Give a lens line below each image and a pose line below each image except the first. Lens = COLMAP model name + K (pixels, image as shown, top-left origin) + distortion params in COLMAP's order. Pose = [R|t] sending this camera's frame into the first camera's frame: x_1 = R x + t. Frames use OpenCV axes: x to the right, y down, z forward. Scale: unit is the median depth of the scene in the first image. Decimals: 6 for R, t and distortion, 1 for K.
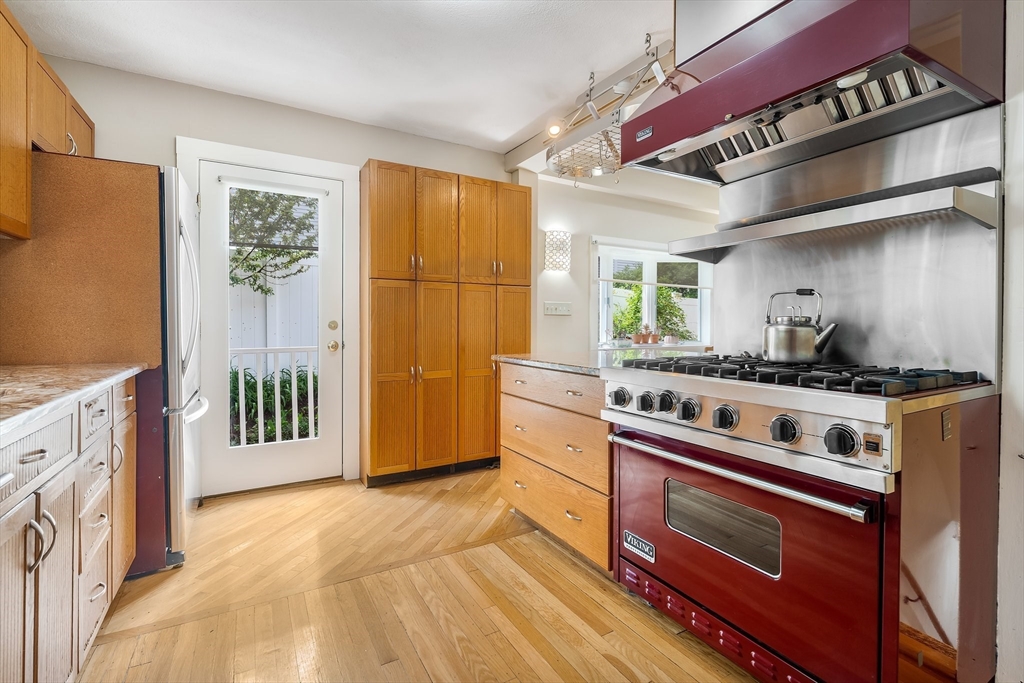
lens RADIAL K [[462.7, 0, 514.9], [0, 462.7, 328.5], [0, 0, 1]] dist [-0.002625, -0.000335]
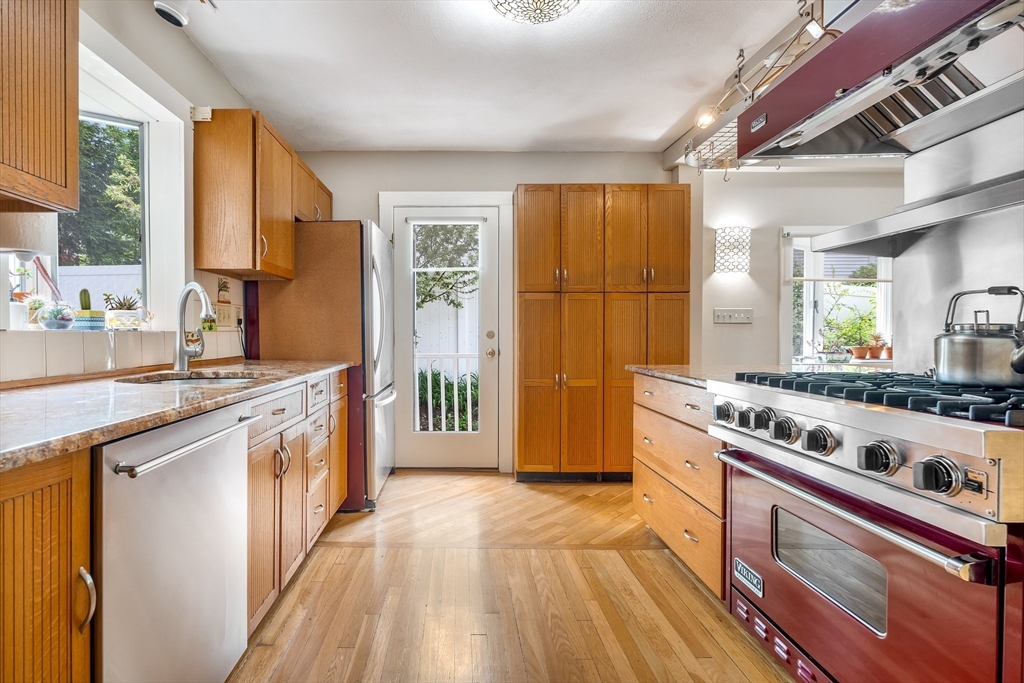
lens RADIAL K [[480.7, 0, 451.7], [0, 480.7, 342.1], [0, 0, 1]] dist [-0.000204, 0.000807]
pose [[0.854862, 0.008824, -0.518780, 0.207769], [-0.004451, 0.999943, 0.009672, -0.000156], [0.518836, -0.005959, 0.854853, -0.092419]]
